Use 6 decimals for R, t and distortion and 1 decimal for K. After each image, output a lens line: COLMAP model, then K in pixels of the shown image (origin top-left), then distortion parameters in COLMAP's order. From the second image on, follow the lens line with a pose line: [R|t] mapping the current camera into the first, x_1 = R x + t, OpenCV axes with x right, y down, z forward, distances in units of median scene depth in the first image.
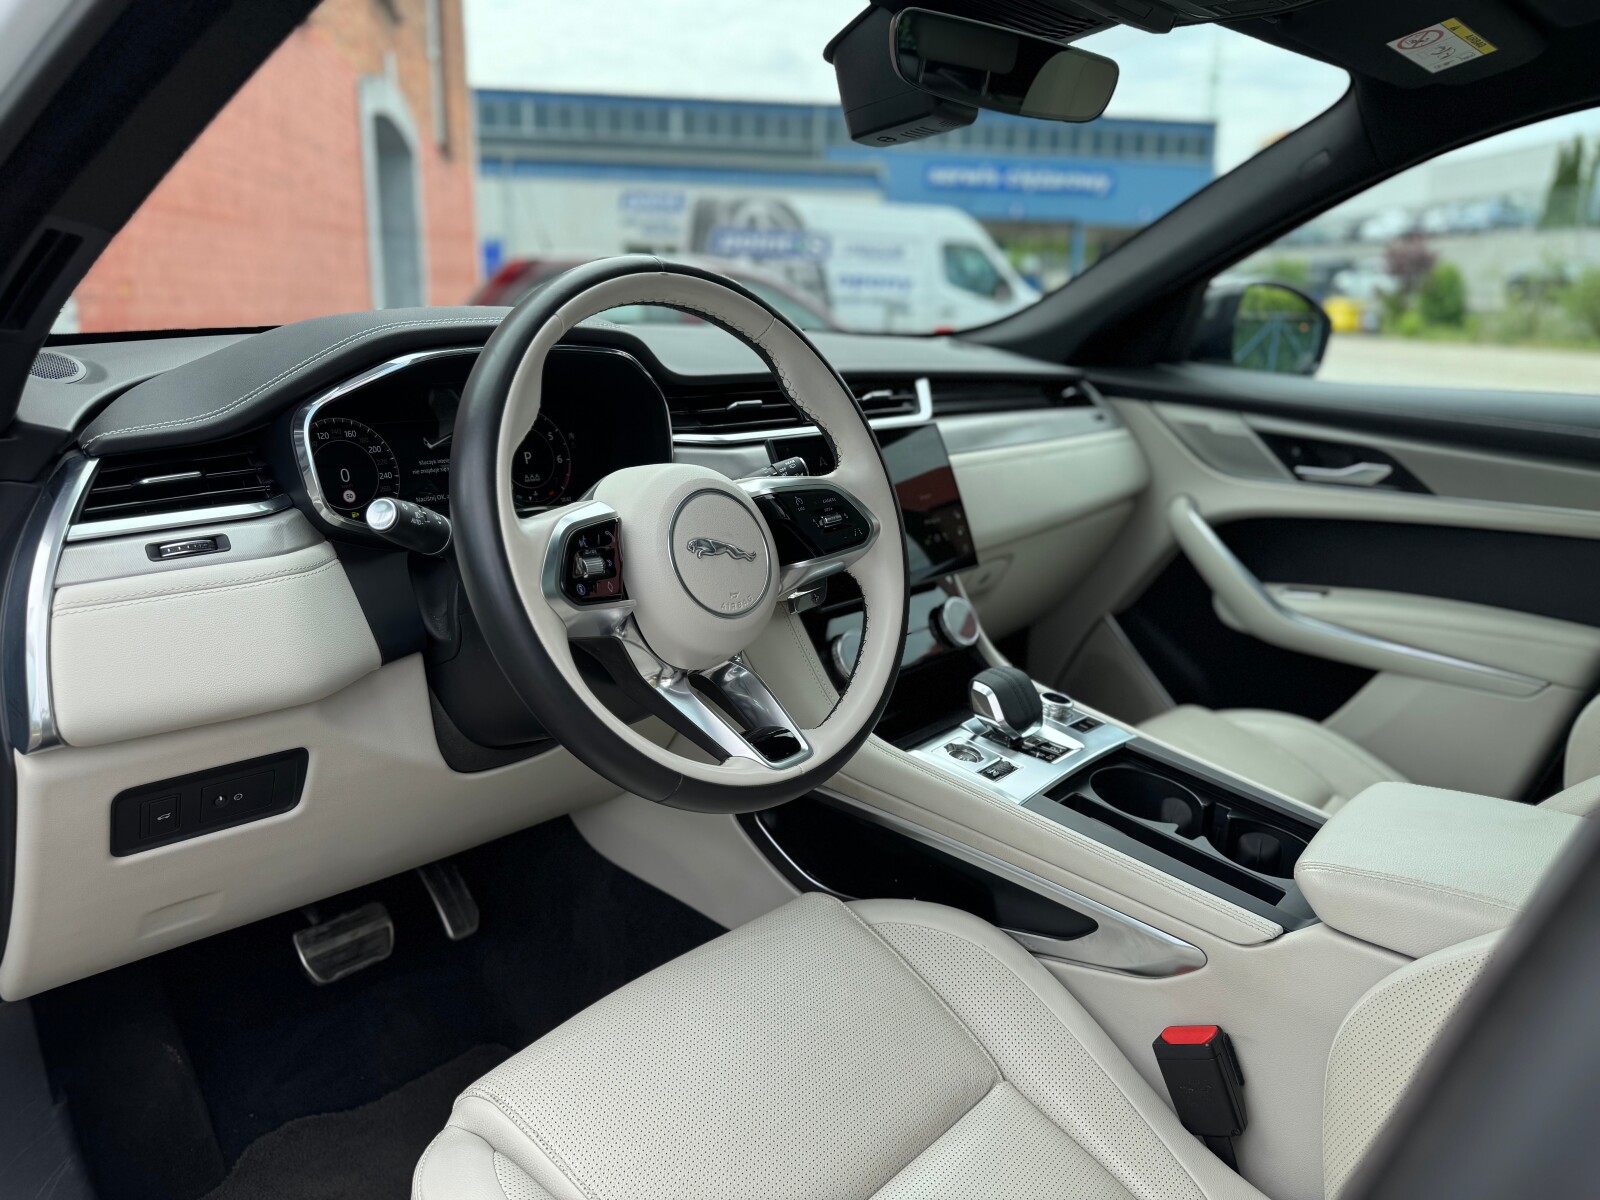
lens RADIAL K [[1148.9, 0, 815.1], [0, 1148.9, 592.3], [0, 0, 1]] dist [0.105383, -0.192464]
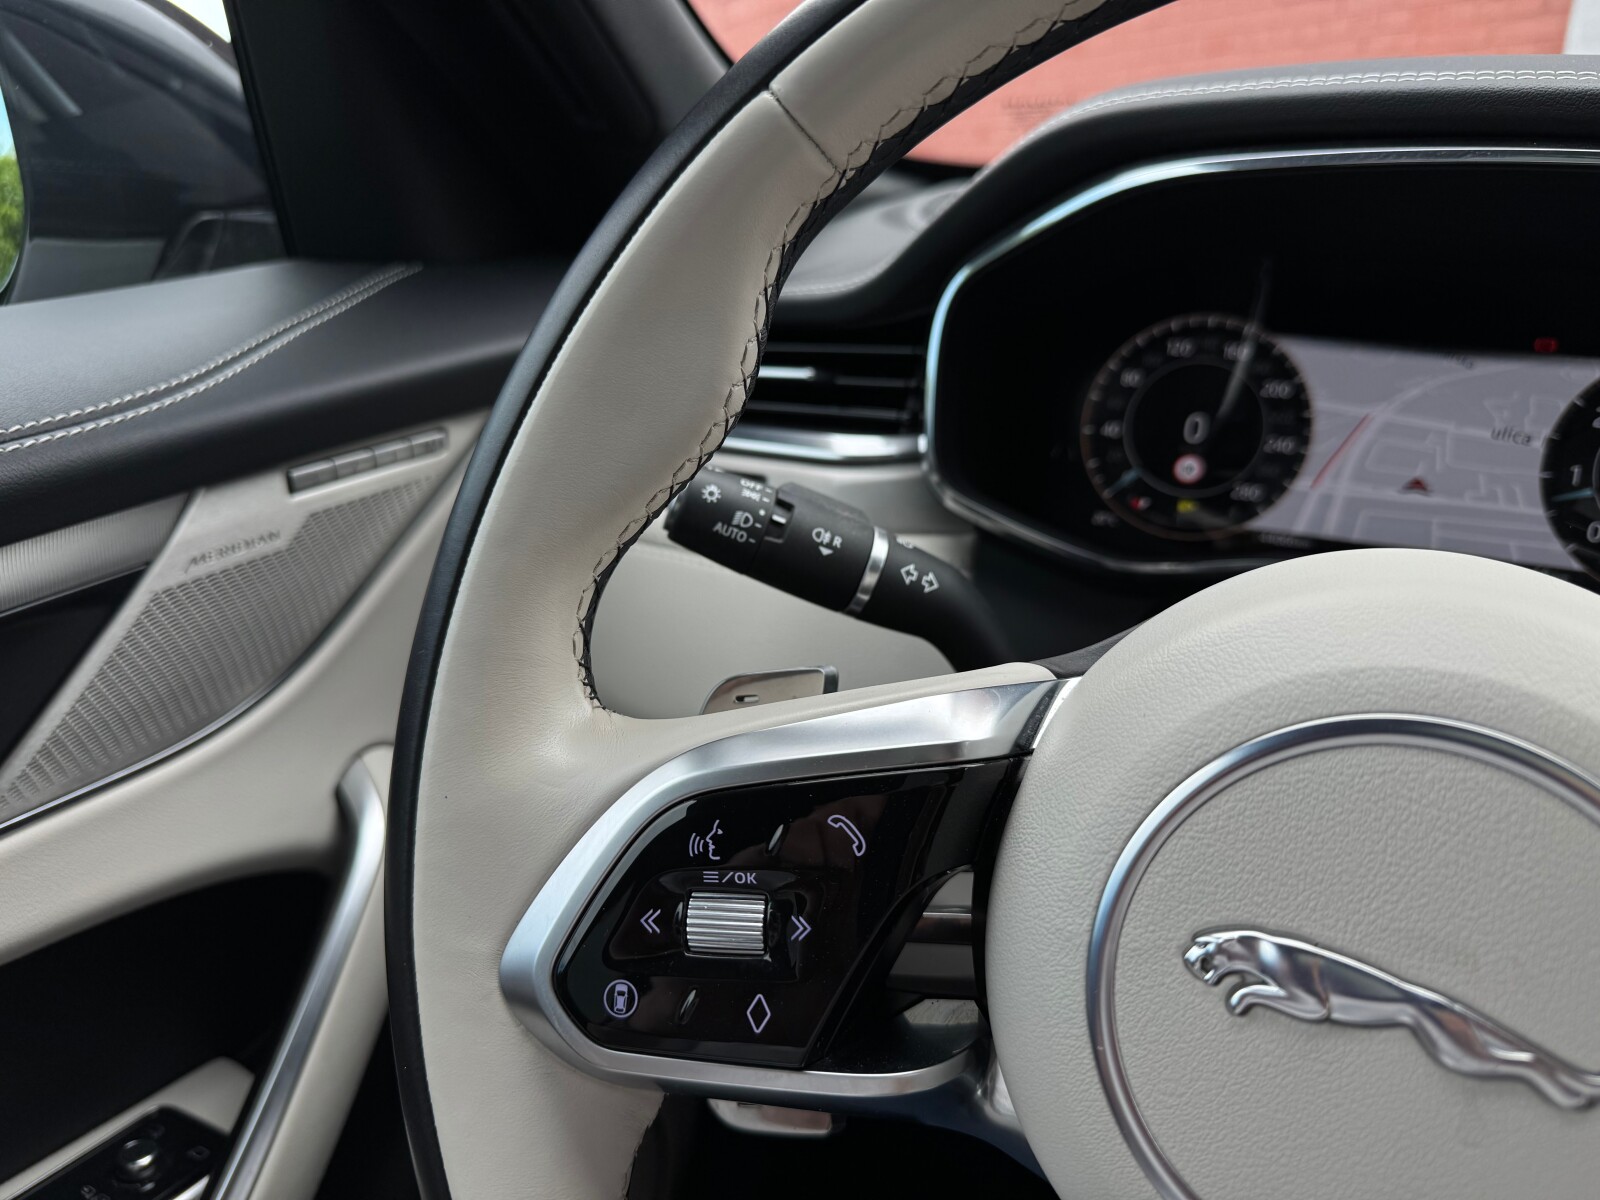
lens RADIAL K [[1157.2, 0, 806.8], [0, 1157.2, 598.5], [0, 0, 1]] dist [-0.043245, 0.005537]
pose [[0.246770, 0.311766, -0.917555, 0.035493], [-0.233696, 0.938037, 0.255875, -0.084502], [0.940473, 0.151287, 0.304338, 0.484828]]
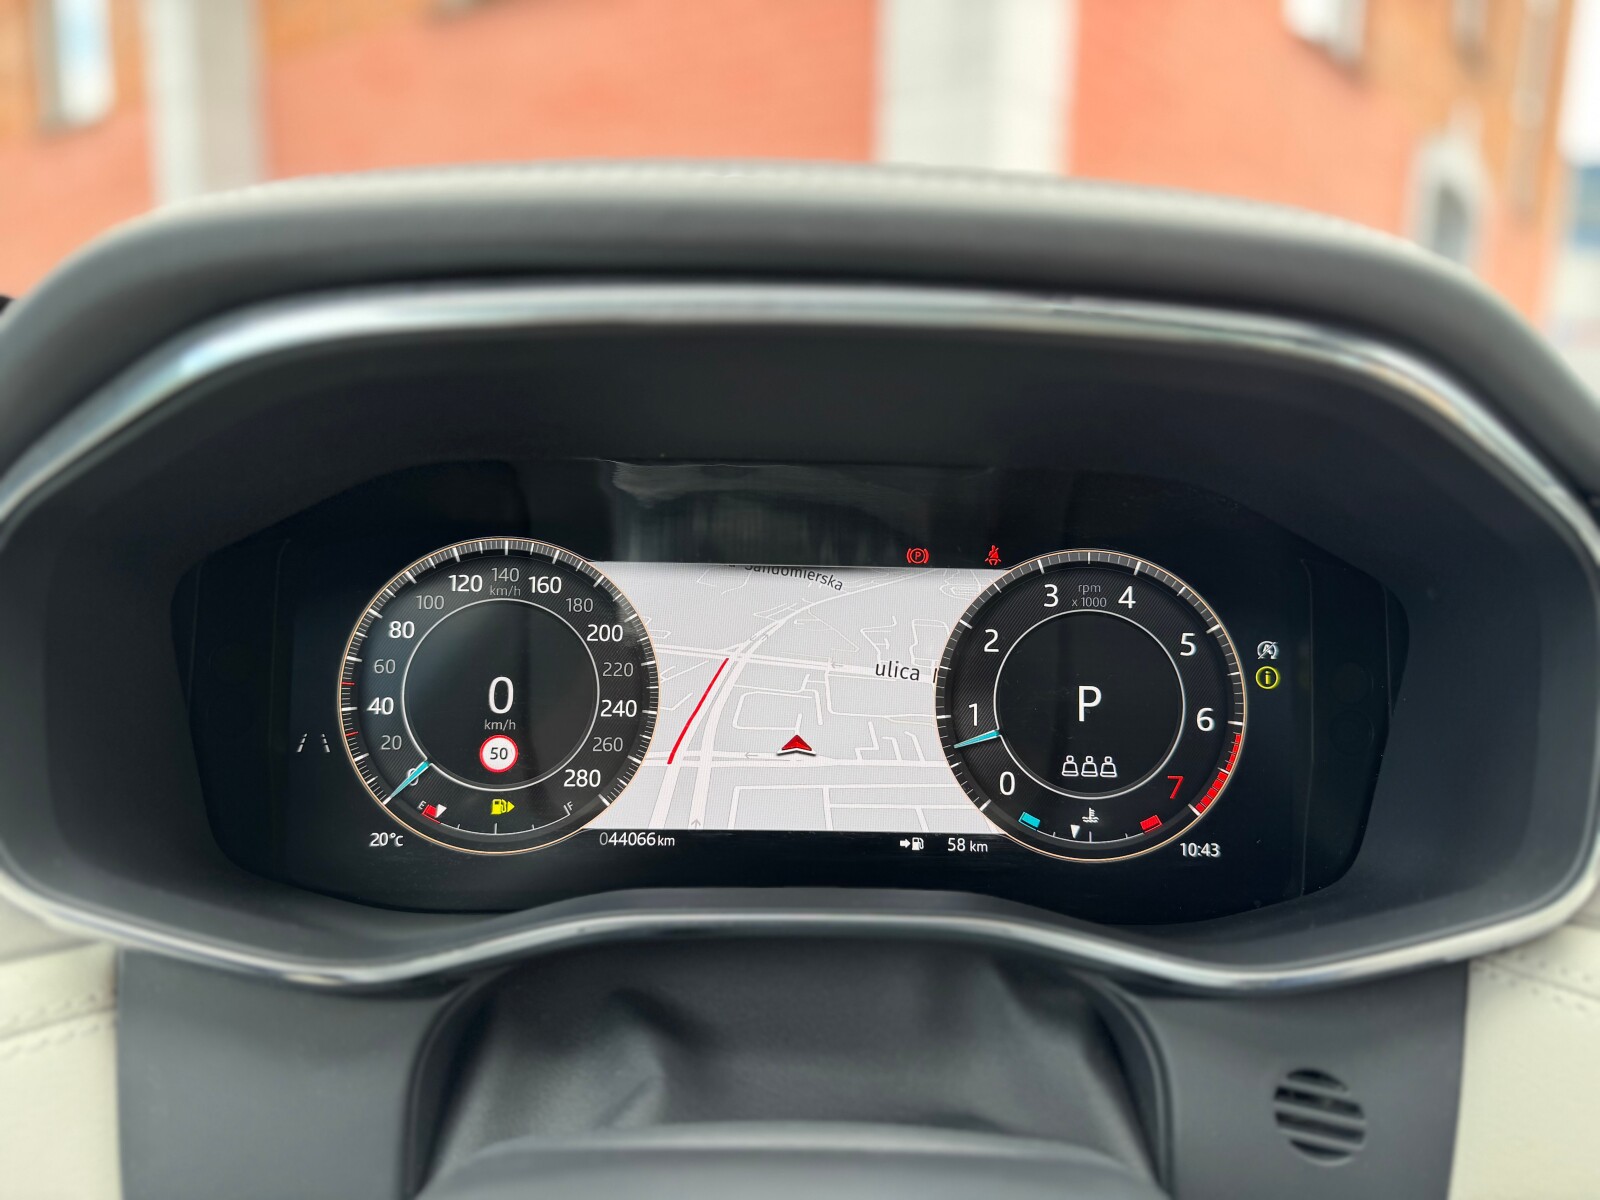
lens RADIAL K [[1148.9, 0, 815.1], [0, 1148.9, 592.3], [0, 0, 1]] dist [0.105383, -0.192464]
pose [[0.674676, 0.129043, -0.726747, -0.054761], [-0.186341, 0.982484, 0.001462, -0.106188], [0.714206, 0.134436, 0.686904, 0.573424]]
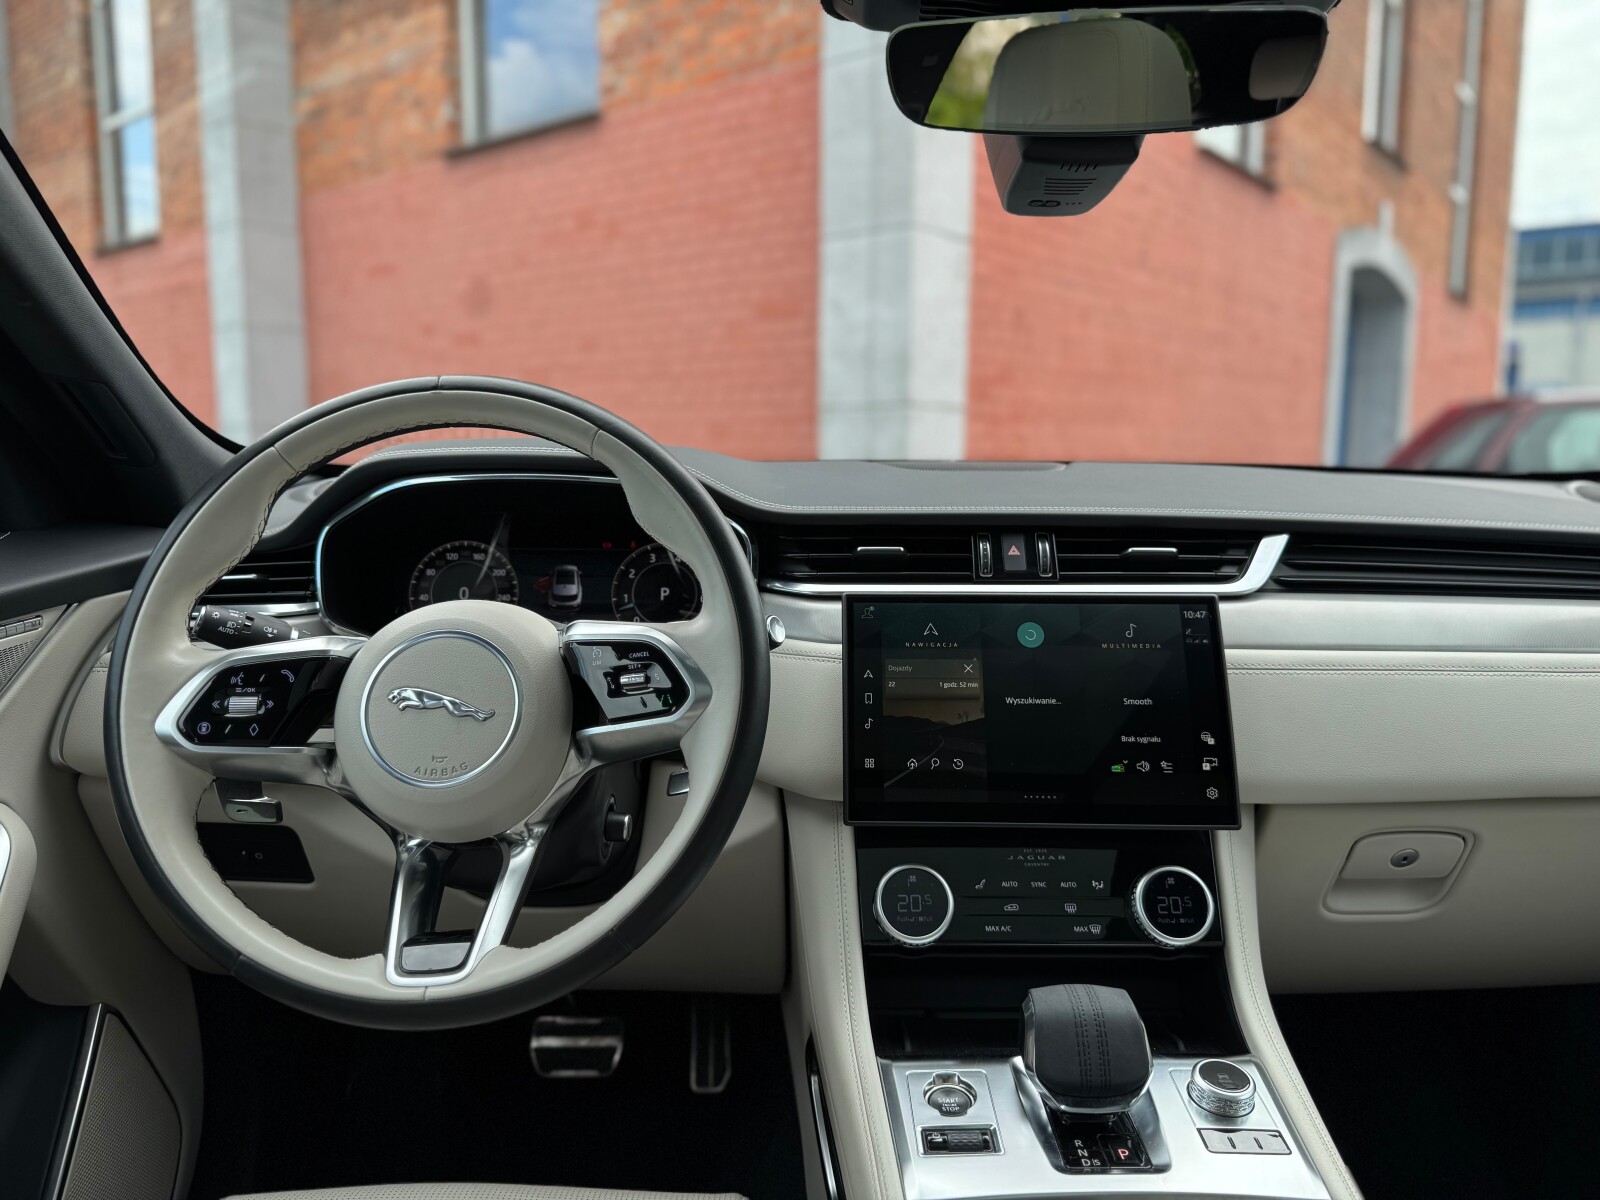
lens RADIAL K [[1151.9, 0, 806.0], [0, 1151.9, 601.4], [0, 0, 1]] dist [0.089970, -0.173151]
pose [[0.656200, 0.080721, -0.750257, 0.430168], [-0.172334, 0.984017, -0.044857, -0.070200], [0.734645, 0.158730, 0.659622, 0.368260]]
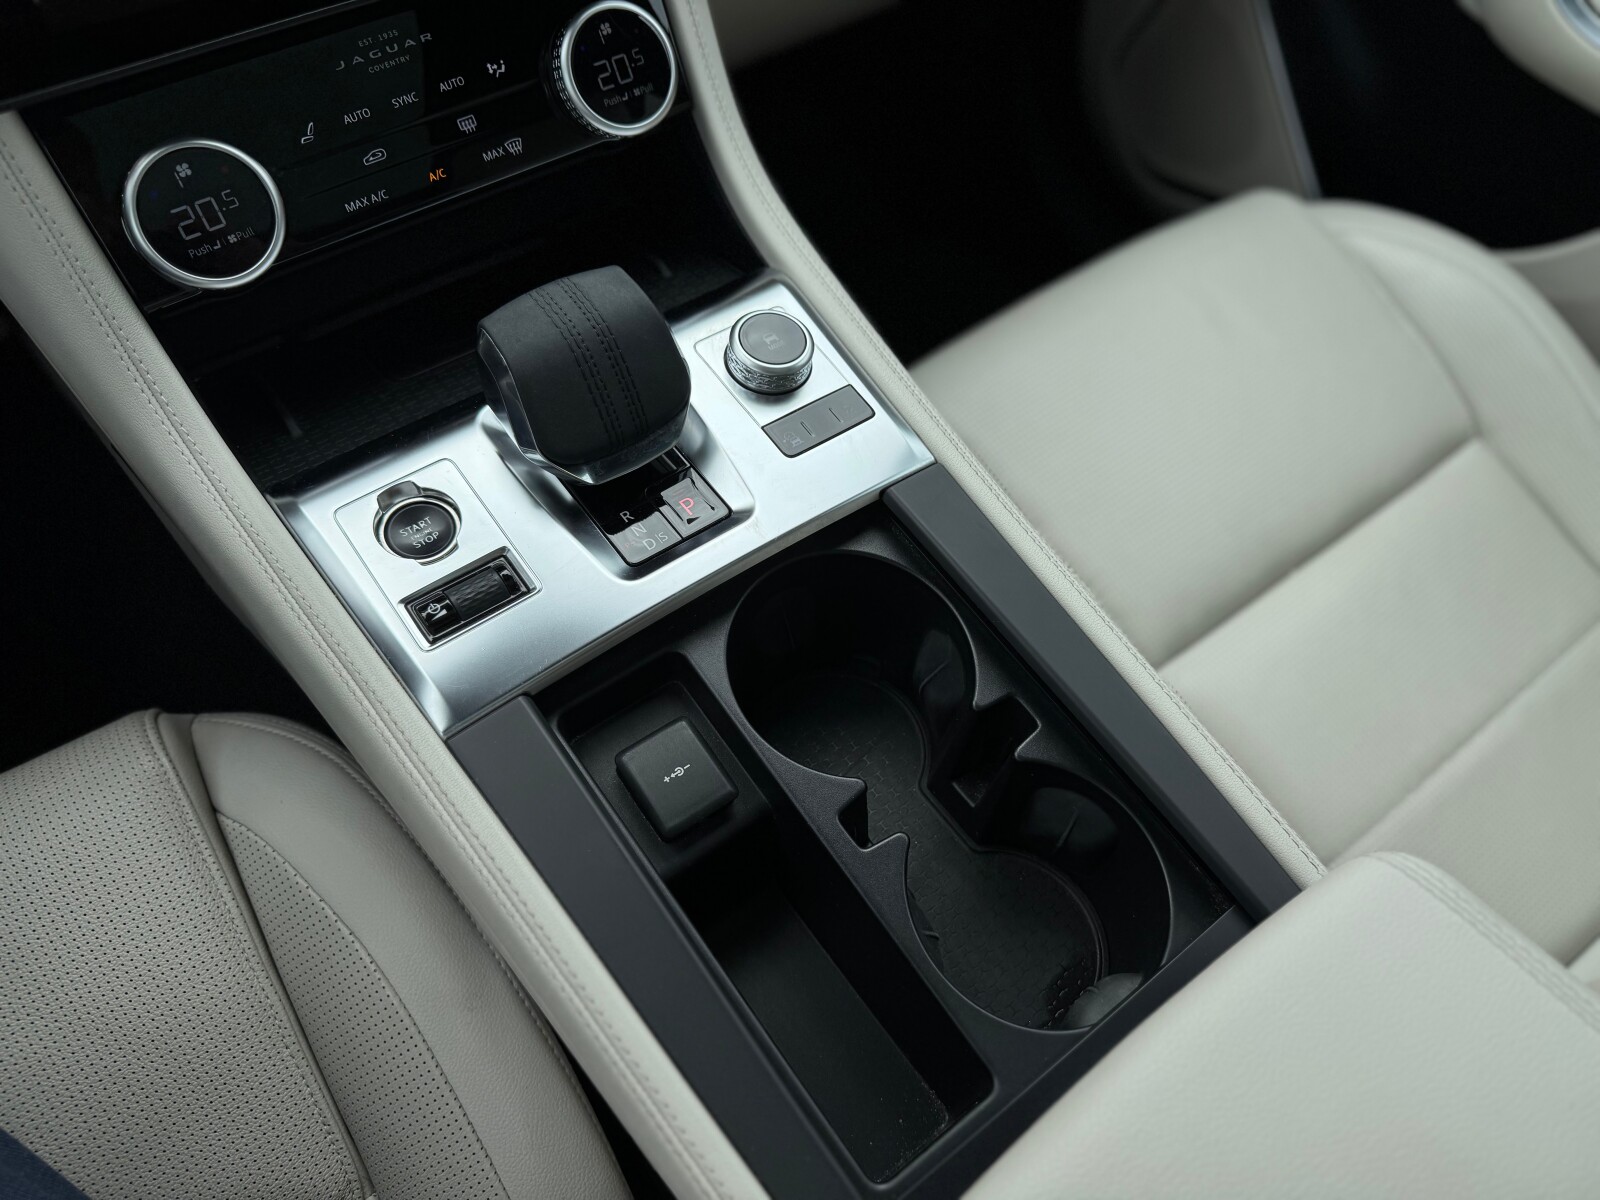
lens RADIAL K [[1151.9, 0, 806.0], [0, 1151.9, 601.4], [0, 0, 1]] dist [0.089970, -0.173151]
pose [[0.975745, 0.189624, -0.109382, 0.246010], [-0.073405, 0.754155, 0.652581, -0.095556], [0.206236, -0.628724, 0.749782, 0.556039]]
